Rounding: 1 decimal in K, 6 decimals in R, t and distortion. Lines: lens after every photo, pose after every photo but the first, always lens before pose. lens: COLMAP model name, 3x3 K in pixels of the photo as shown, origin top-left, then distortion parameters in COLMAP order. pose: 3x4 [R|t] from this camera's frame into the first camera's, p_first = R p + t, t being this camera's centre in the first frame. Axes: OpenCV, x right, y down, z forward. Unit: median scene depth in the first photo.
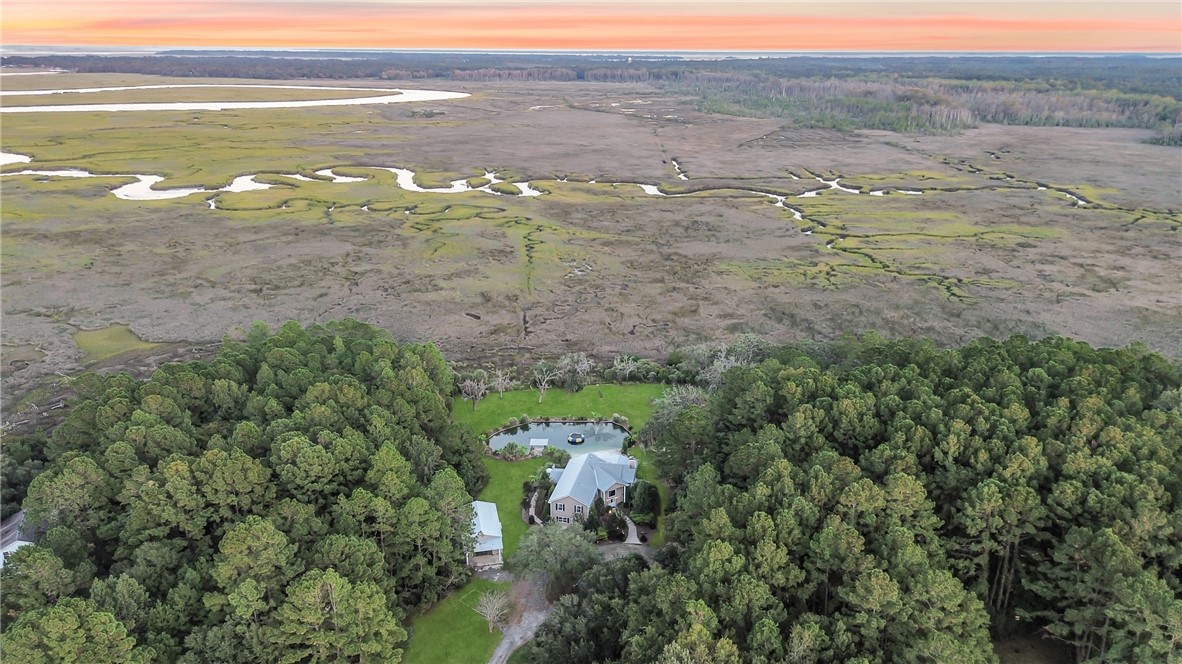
lens RADIAL K [[852.0, 0, 586.5], [0, 852.0, 328.1], [0, 0, 1]] dist [0.055760, -0.048762]
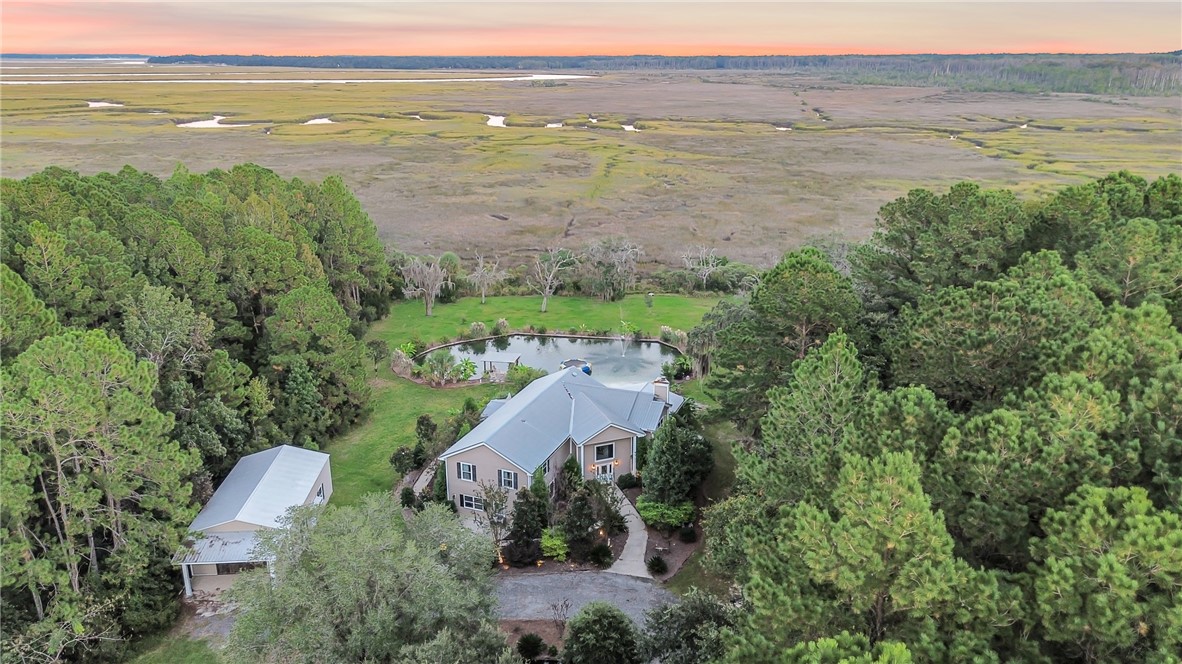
lens RADIAL K [[852.0, 0, 591.1], [0, 852.0, 339.6], [0, 0, 1]] dist [0.055760, -0.048762]
pose [[0.987934, 0.045201, -0.148136, 0.067007], [-0.044458, 0.998977, 0.008323, 0.106269], [0.148360, -0.001637, 0.988932, 0.457083]]
